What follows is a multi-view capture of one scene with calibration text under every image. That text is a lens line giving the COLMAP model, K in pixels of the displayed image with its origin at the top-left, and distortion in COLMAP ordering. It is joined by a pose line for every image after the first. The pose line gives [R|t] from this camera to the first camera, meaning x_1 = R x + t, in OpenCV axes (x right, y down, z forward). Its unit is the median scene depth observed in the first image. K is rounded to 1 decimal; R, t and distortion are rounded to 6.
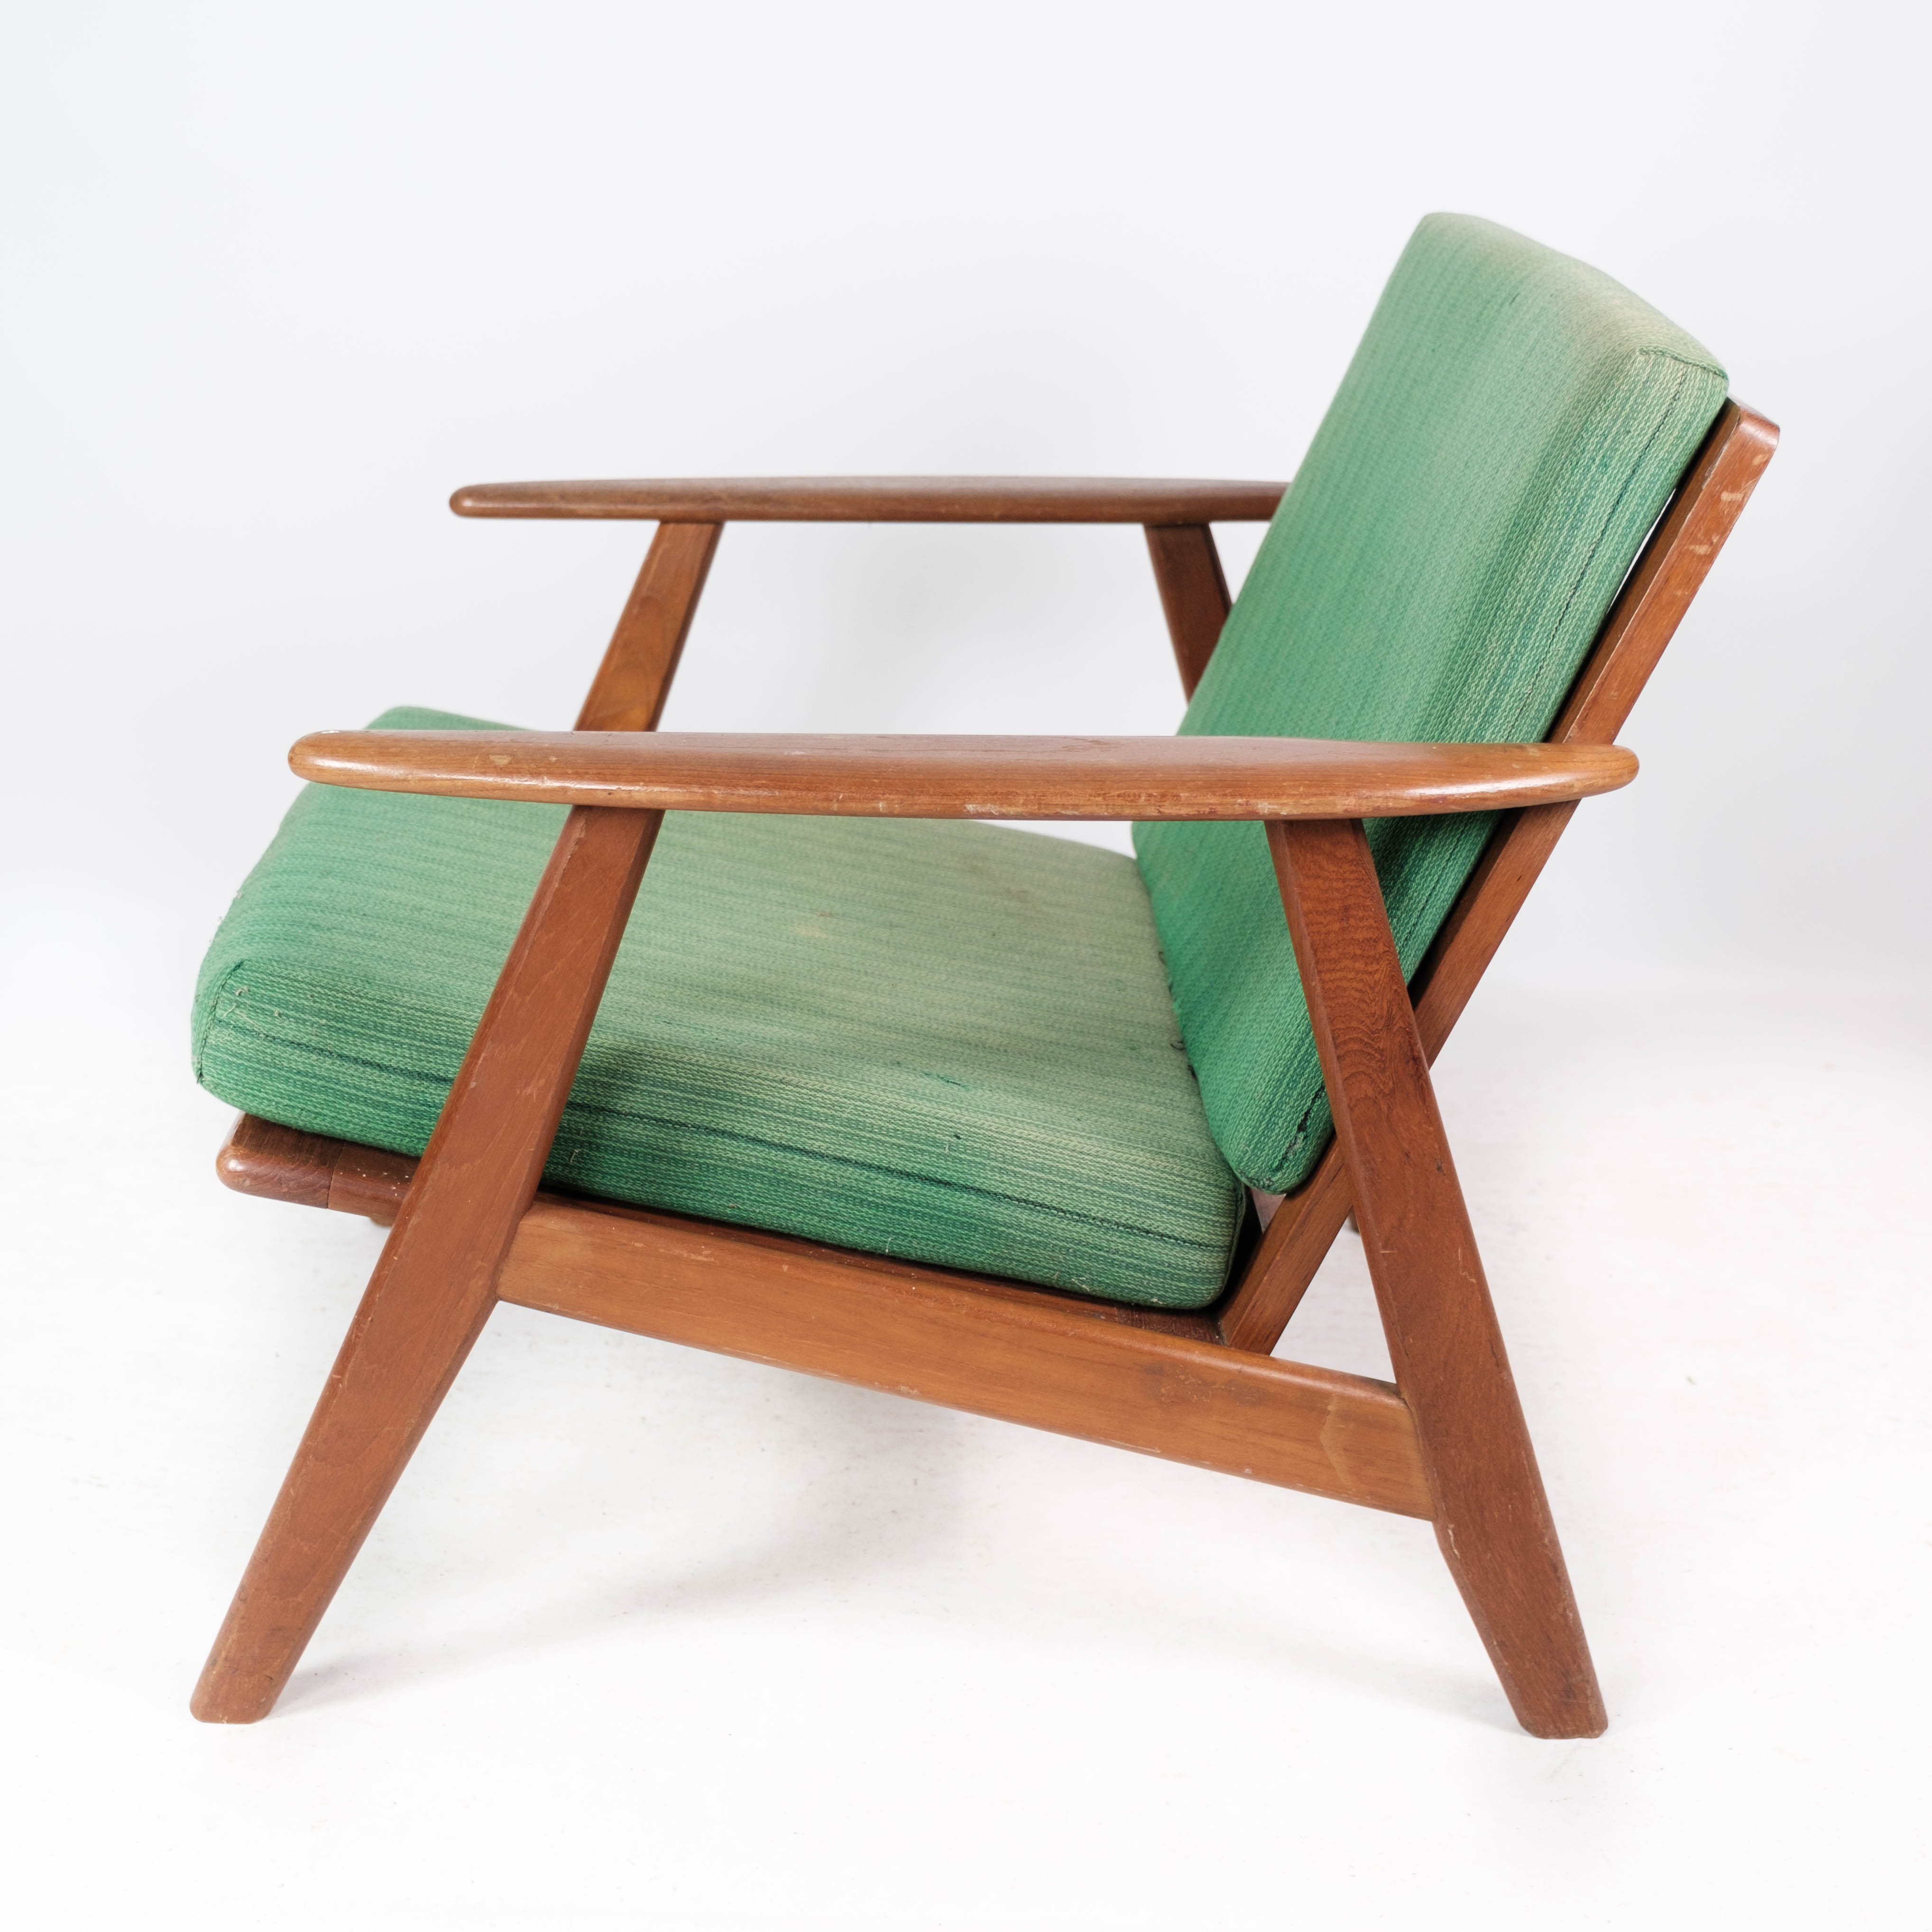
lens RADIAL K [[3165.9, 0, 966.0], [0, 3165.9, 966.0], [0, 0, 1]] dist [0.102419, -0.163125]
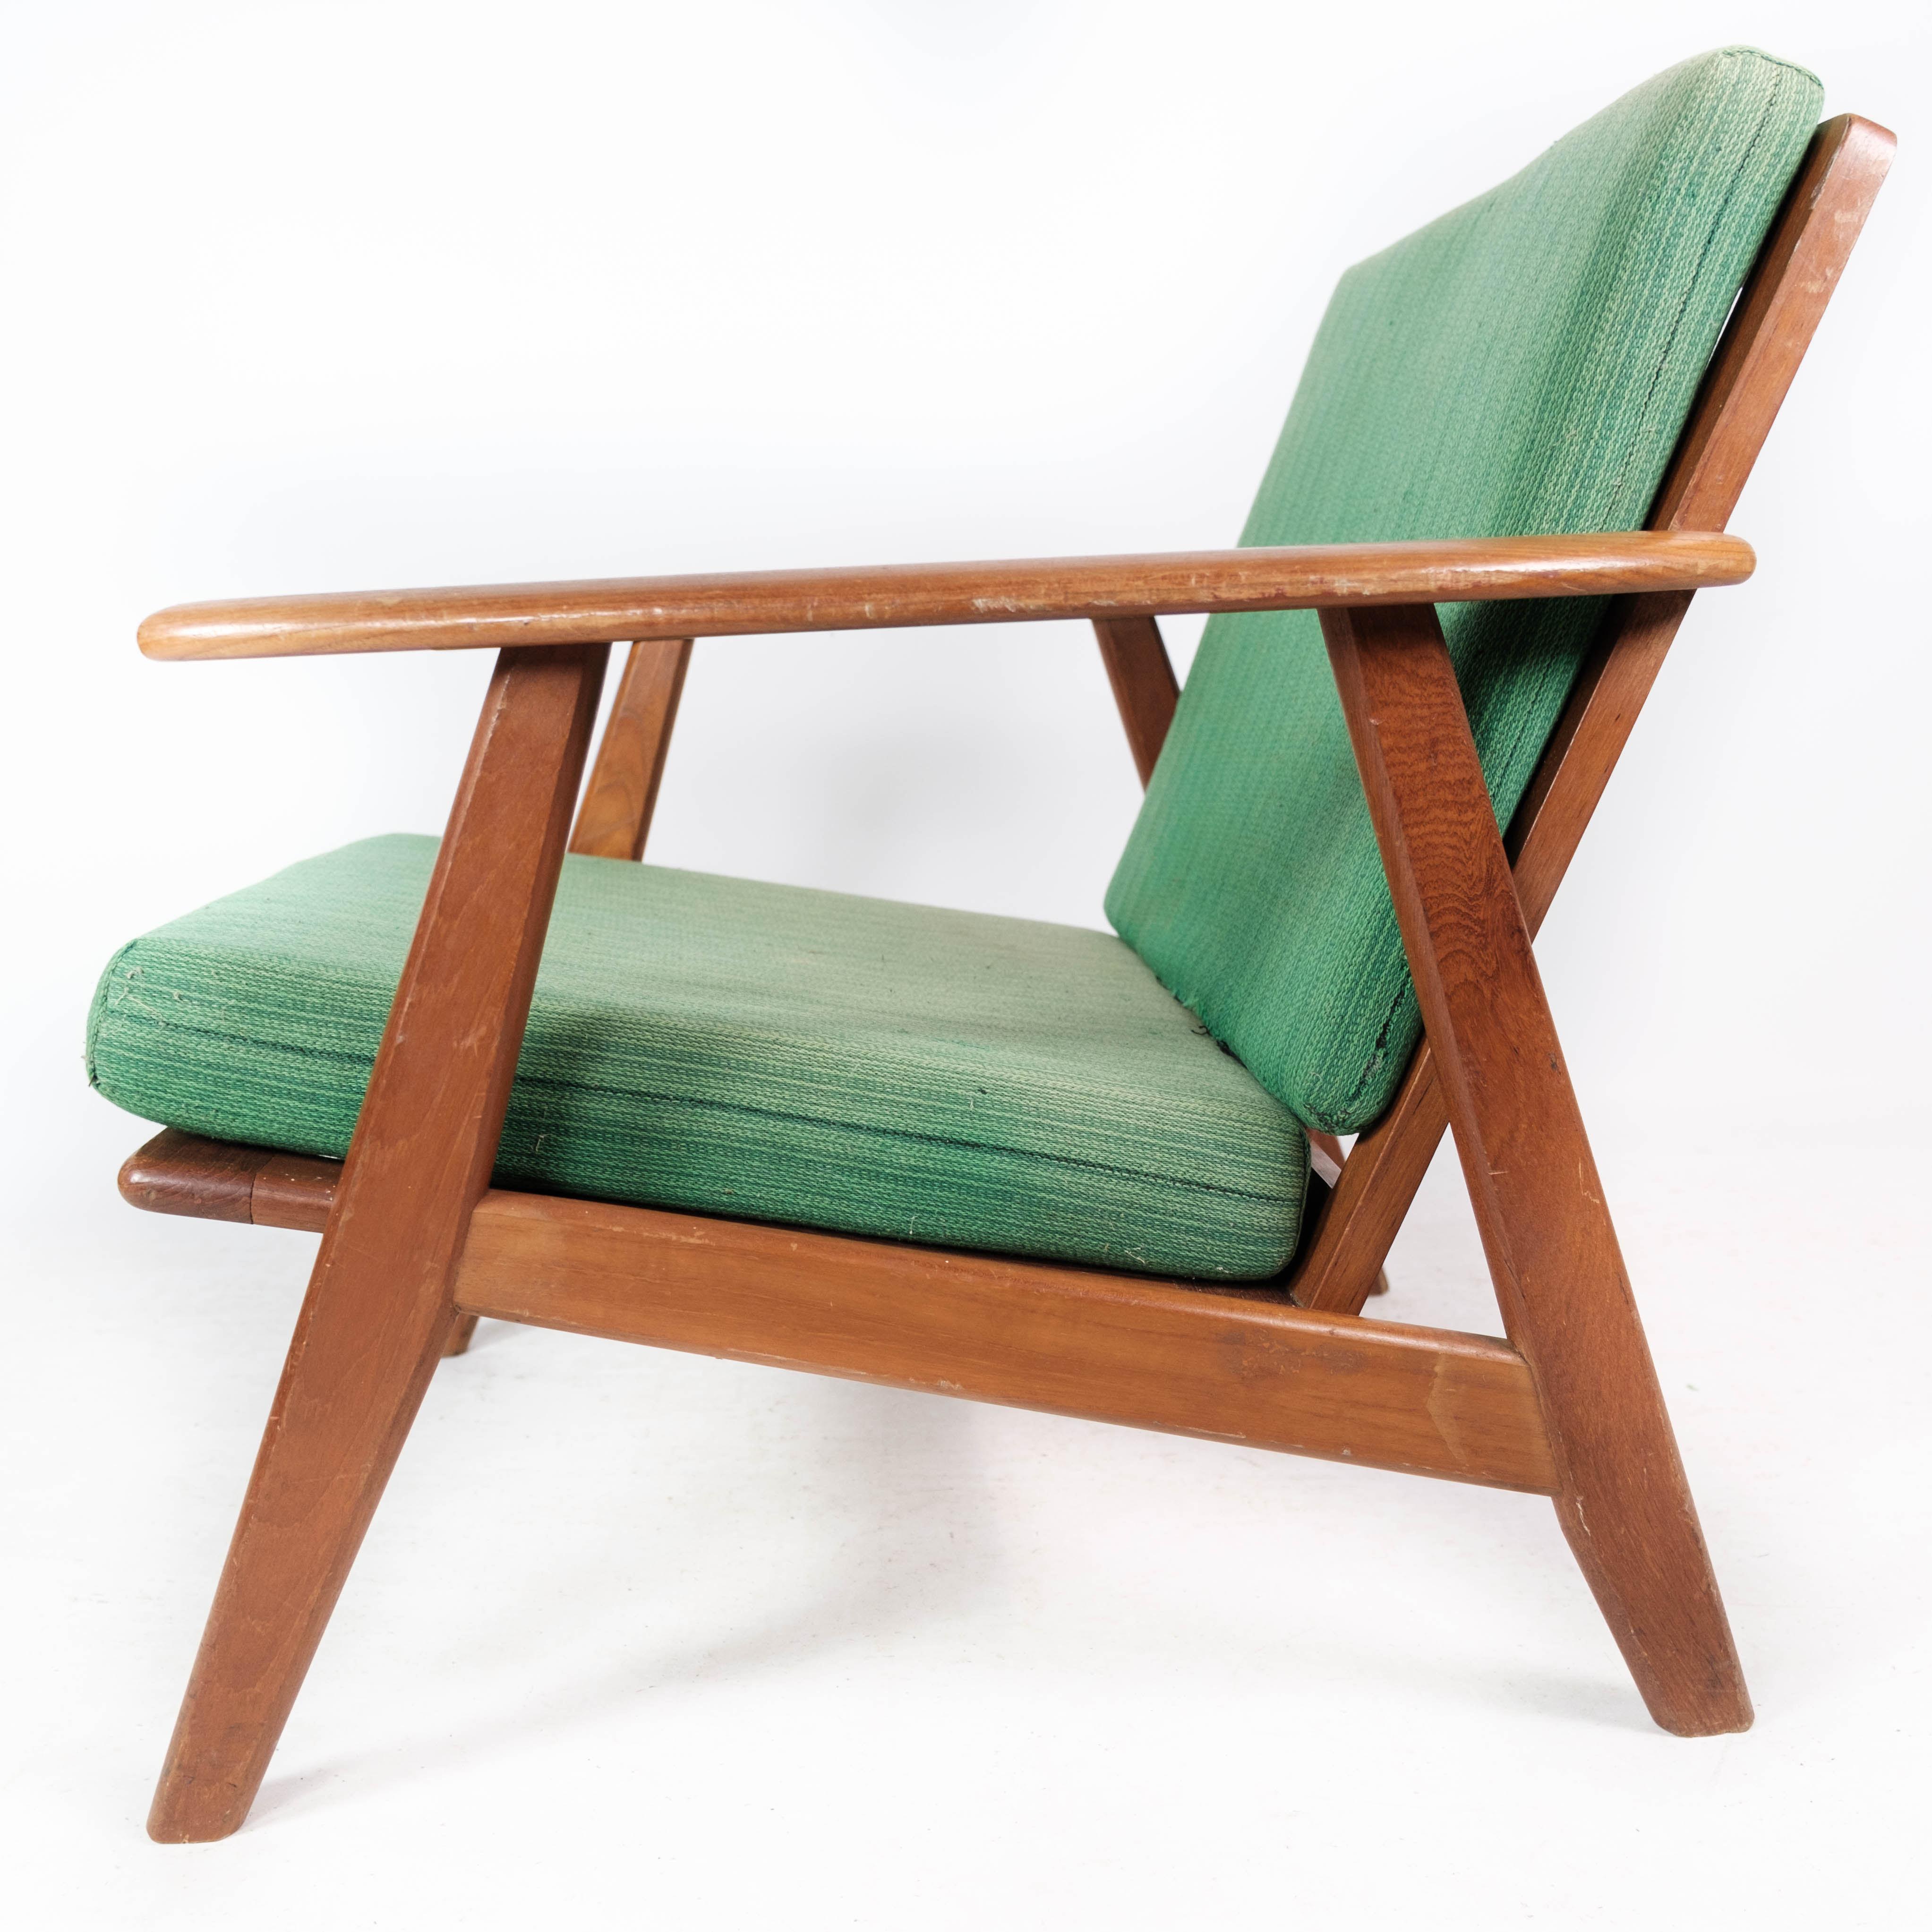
lens RADIAL K [[2011.2, 0, 955.6], [0, 2011.2, 1188.3], [0, 0, 1]] dist [0.011541, -0.015467]
pose [[0.996783, -0.076839, 0.022784, -0.025023], [0.078142, 0.994937, -0.063198, 0.116452], [-0.017813, 0.064775, 0.997741, 0.460796]]
